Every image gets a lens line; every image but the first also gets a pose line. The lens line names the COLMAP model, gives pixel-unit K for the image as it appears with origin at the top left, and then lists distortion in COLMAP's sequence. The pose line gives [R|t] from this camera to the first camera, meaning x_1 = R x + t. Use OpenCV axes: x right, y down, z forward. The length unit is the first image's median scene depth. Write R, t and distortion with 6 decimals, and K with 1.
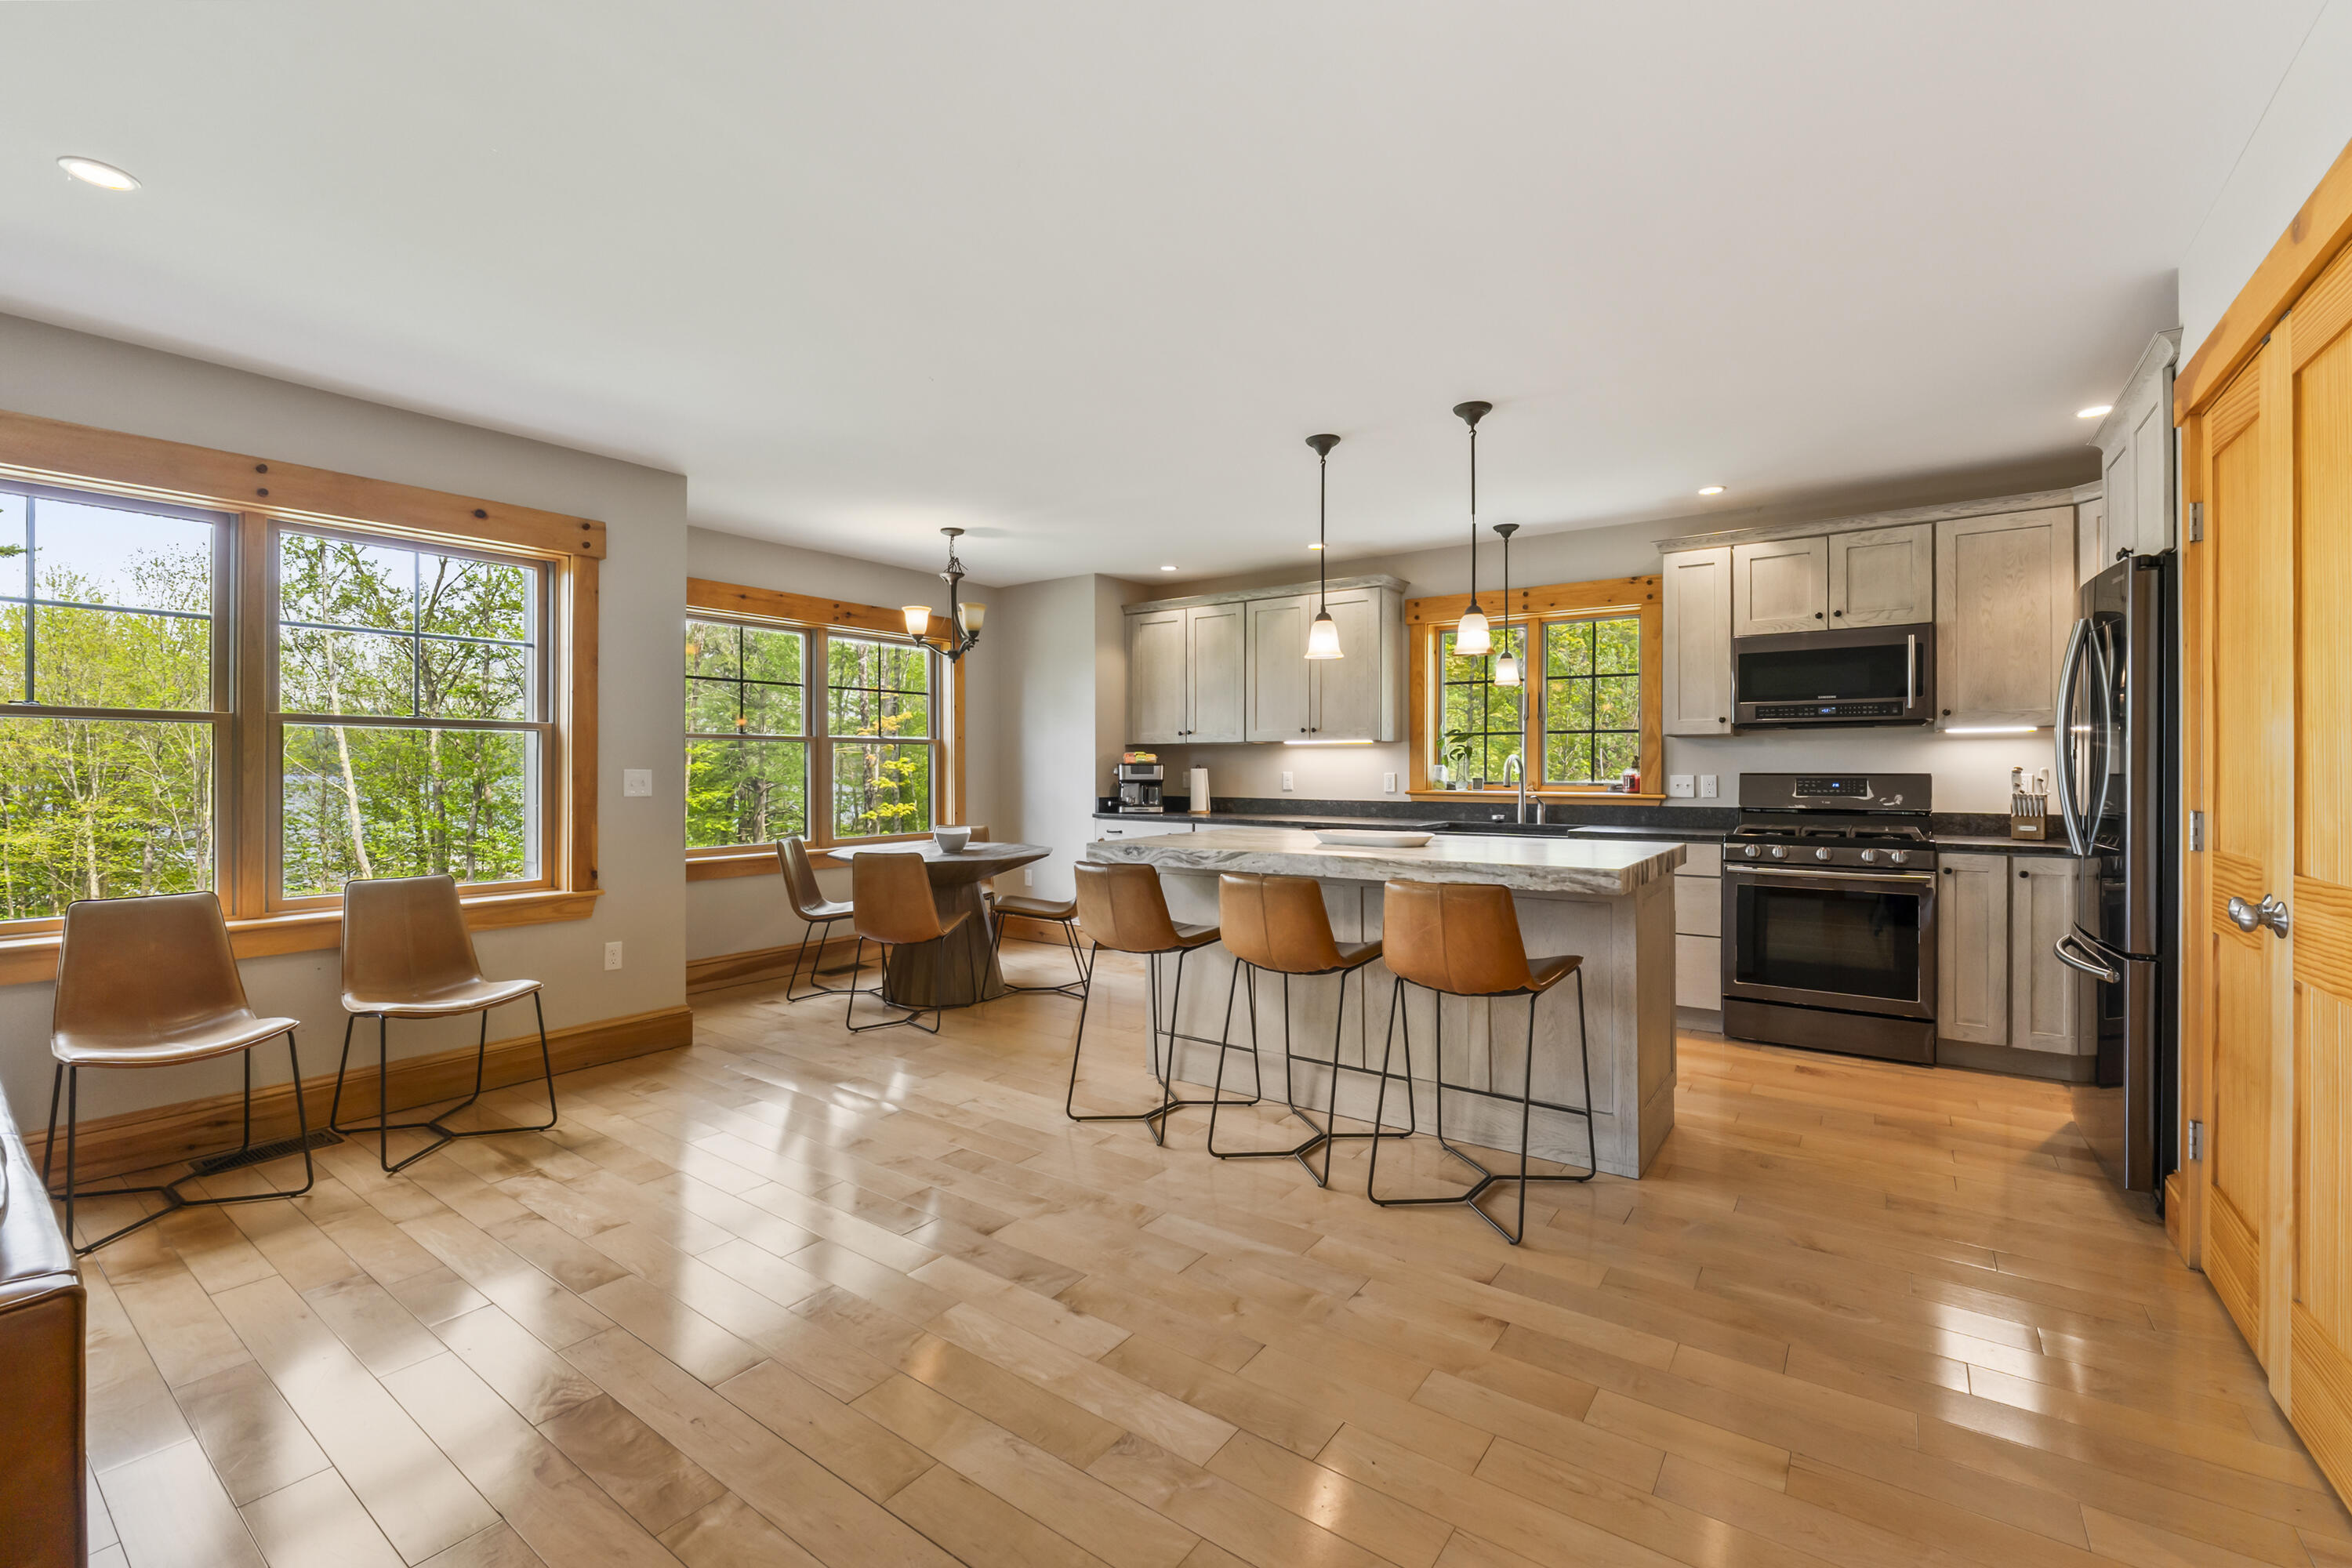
lens RADIAL K [[990.2, 0, 1176.0], [0, 990.2, 784.0], [0, 0, 1]] dist [-0.002001, -0.000290]
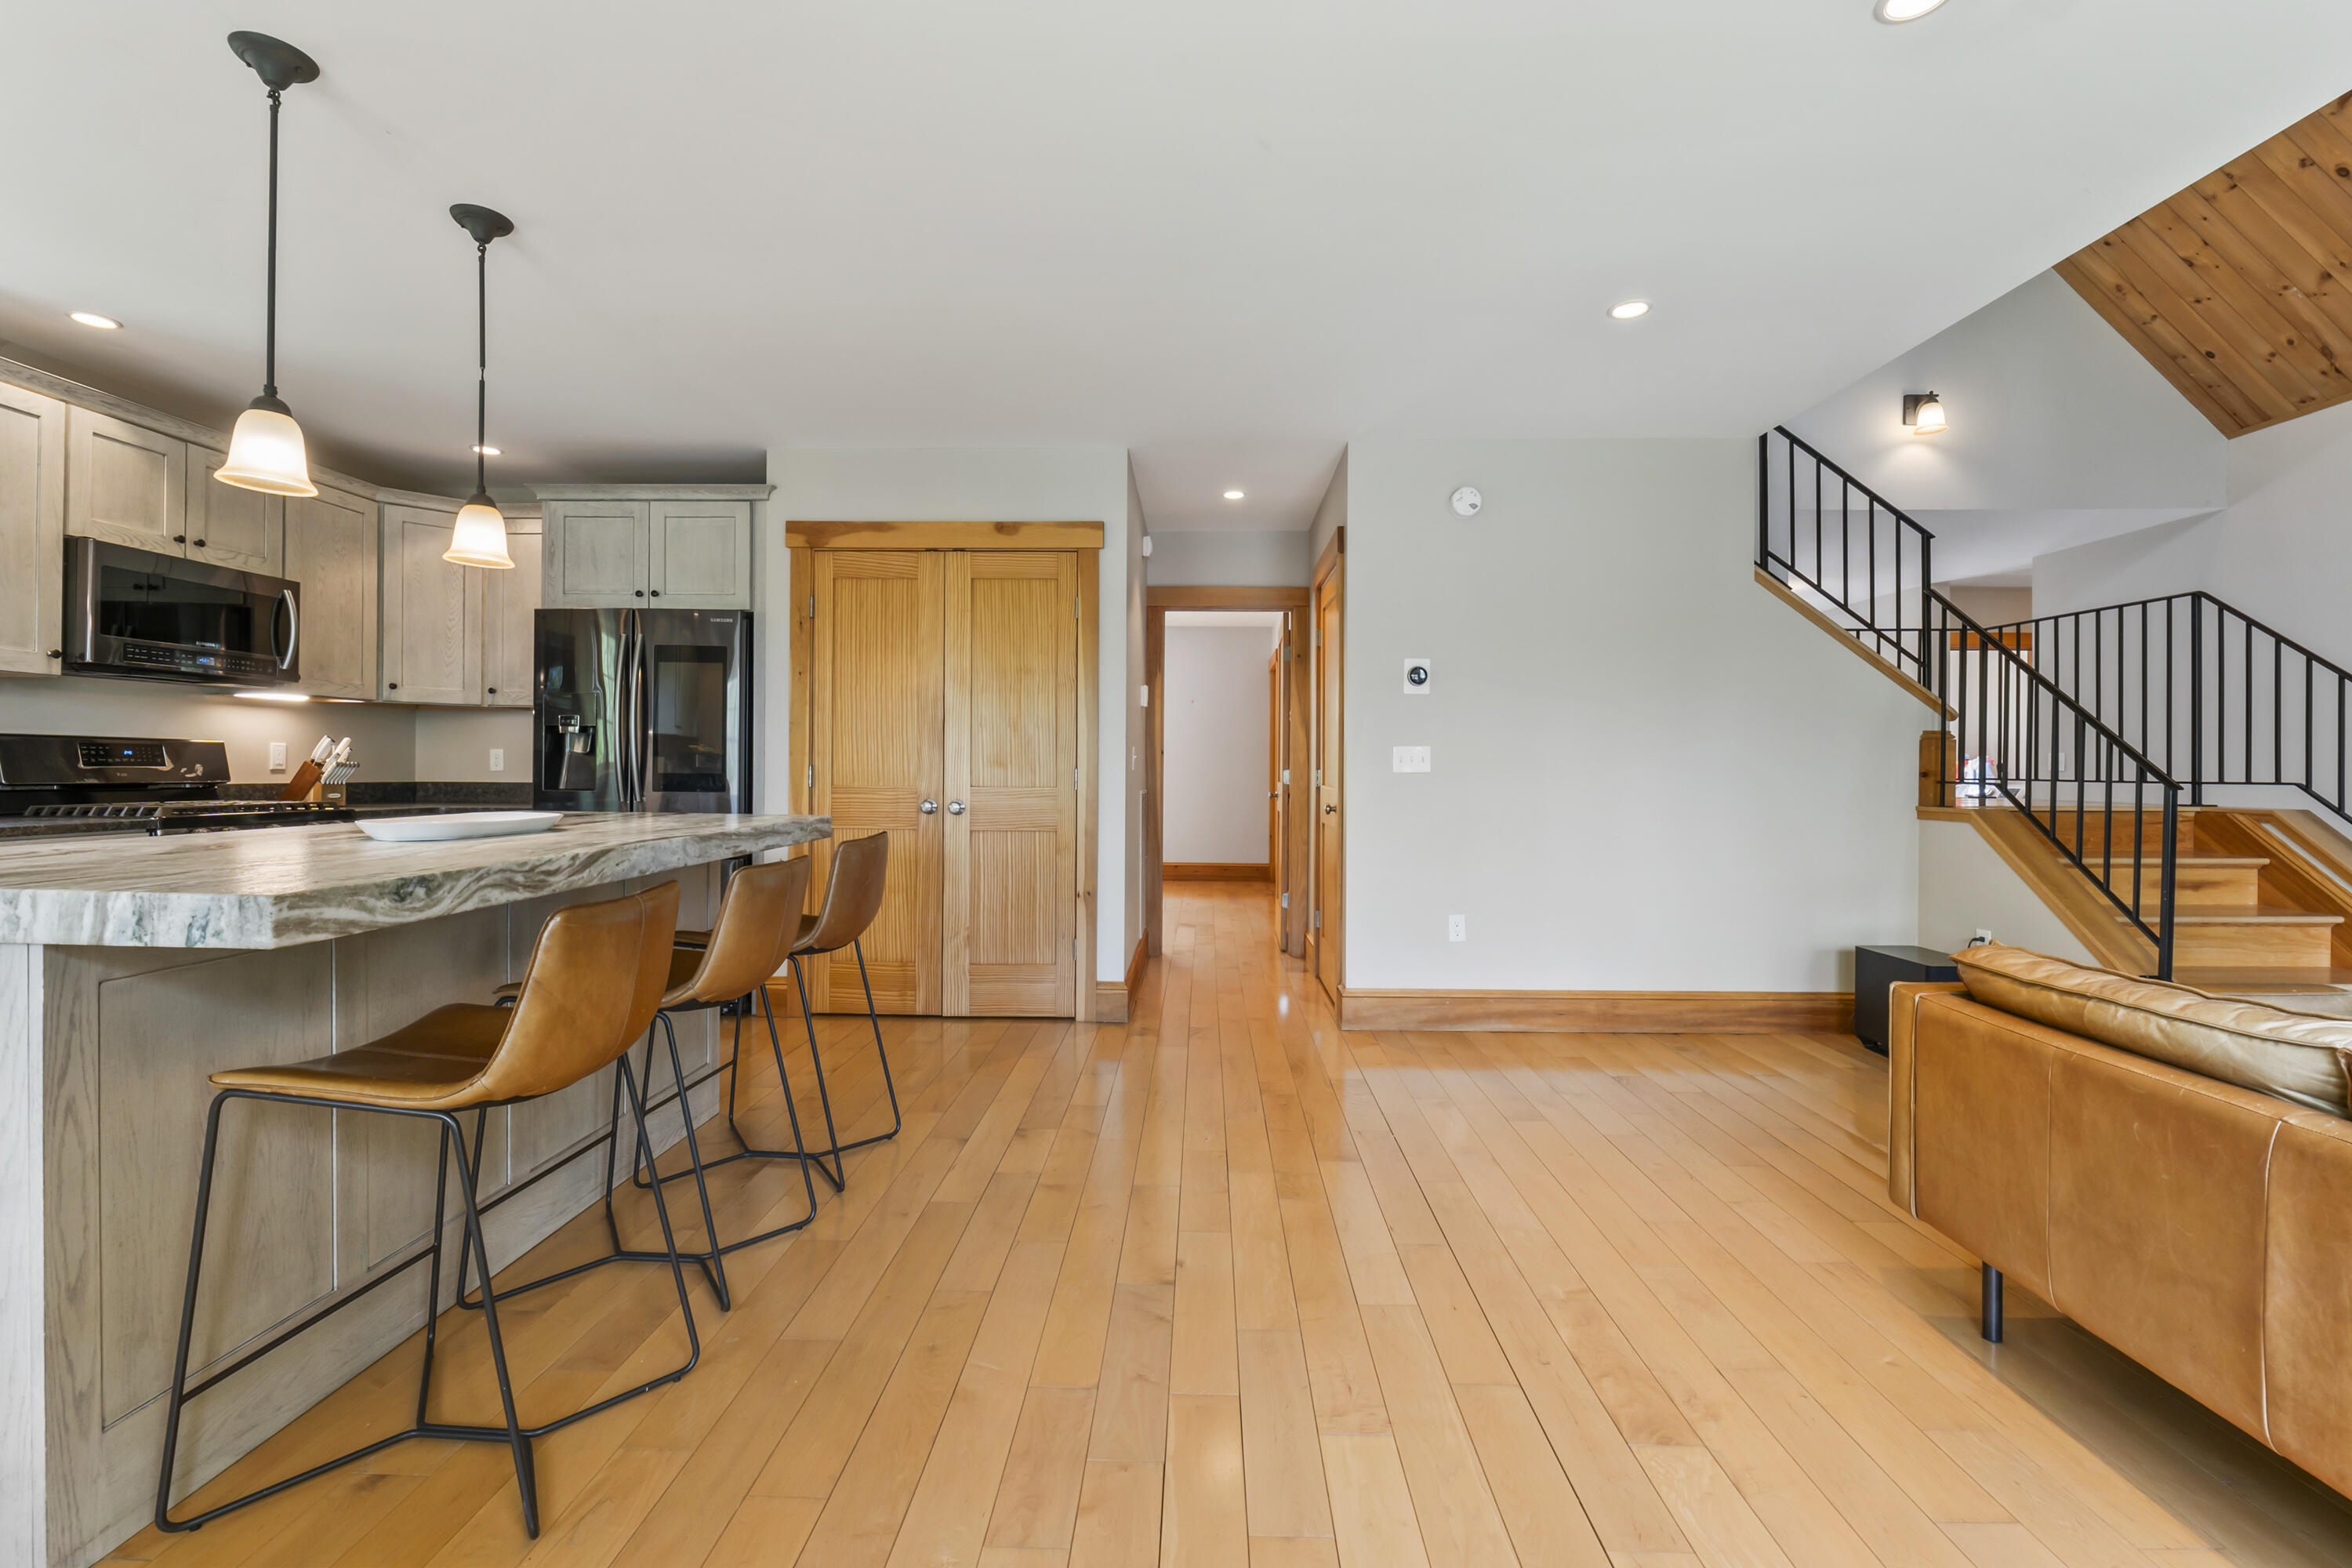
lens RADIAL K [[990.2, 0, 1176.0], [0, 990.2, 784.0], [0, 0, 1]] dist [-0.002001, -0.000290]
pose [[-0.565152, -0.015962, 0.824832, -0.315882], [0.004287, 0.999742, 0.022285, 0.008625], [-0.824976, 0.016131, -0.564938, 0.539832]]
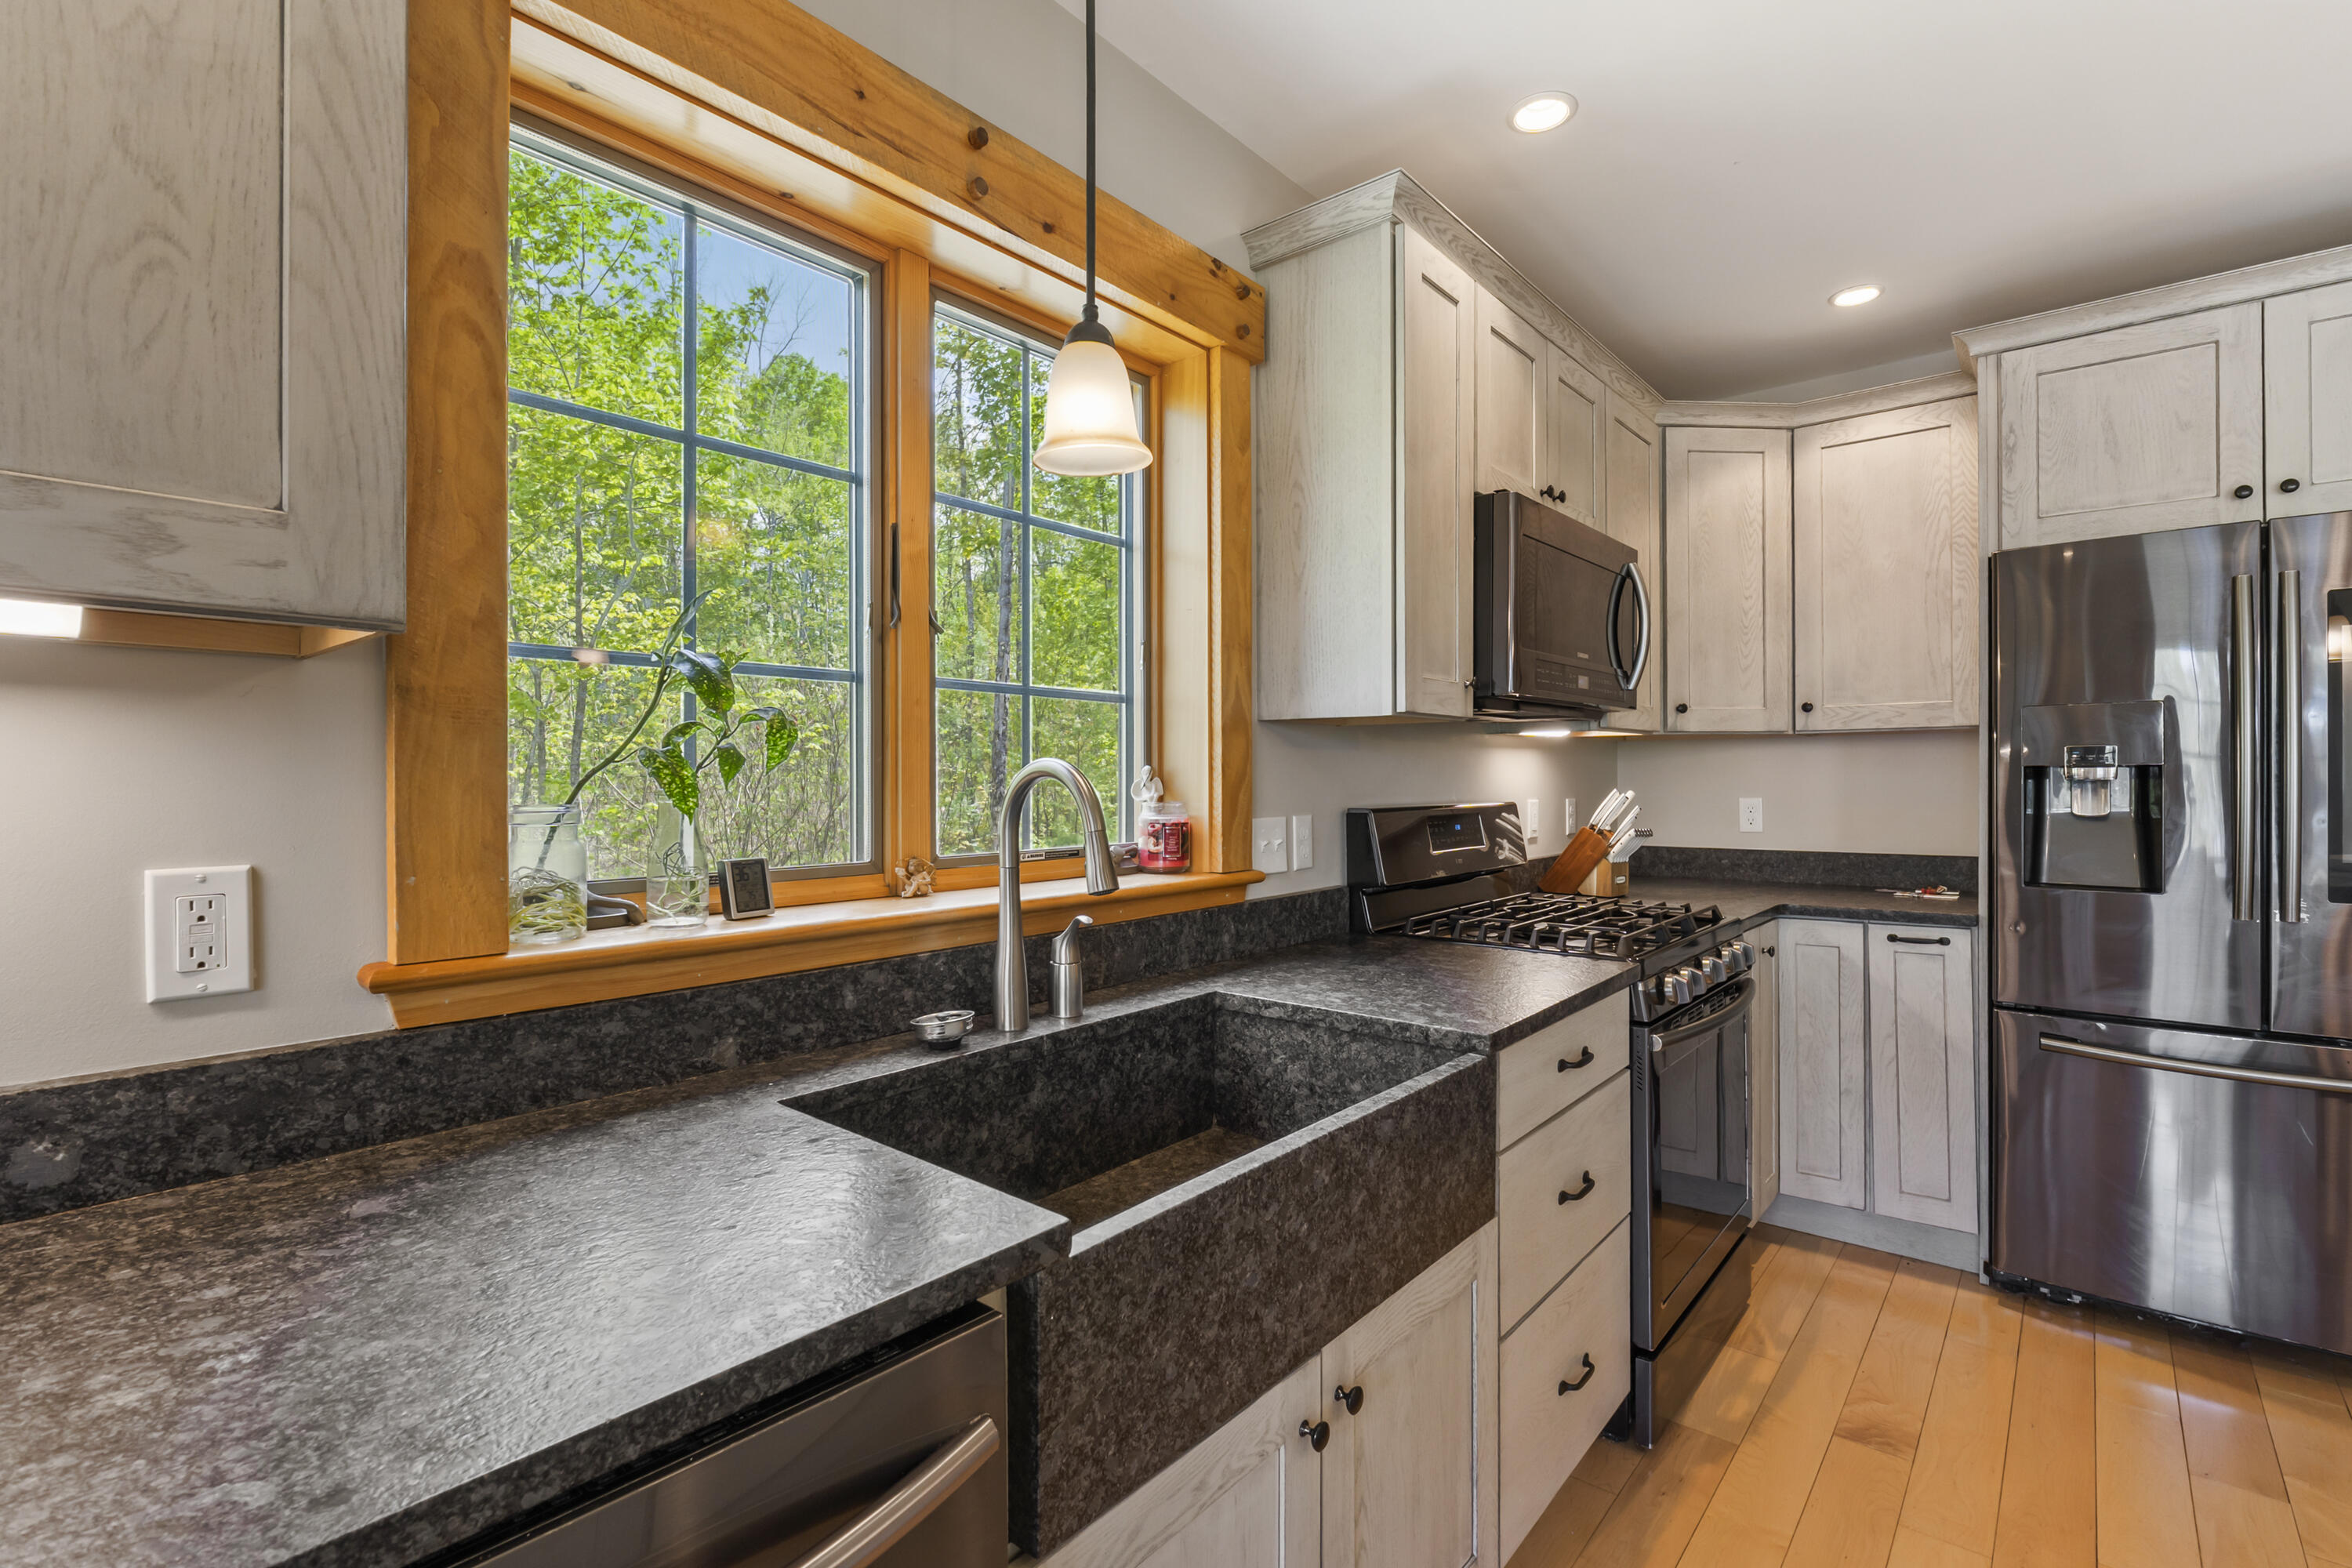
lens RADIAL K [[1066.1, 0, 1176.0], [0, 1066.1, 784.0], [0, 0, 1]] dist [-0.000684, 0.000426]
pose [[0.079978, -0.007307, 0.996770, 0.065372], [0.020682, 0.999770, 0.005670, -0.019836], [-0.996582, 0.020161, 0.080111, 0.784454]]
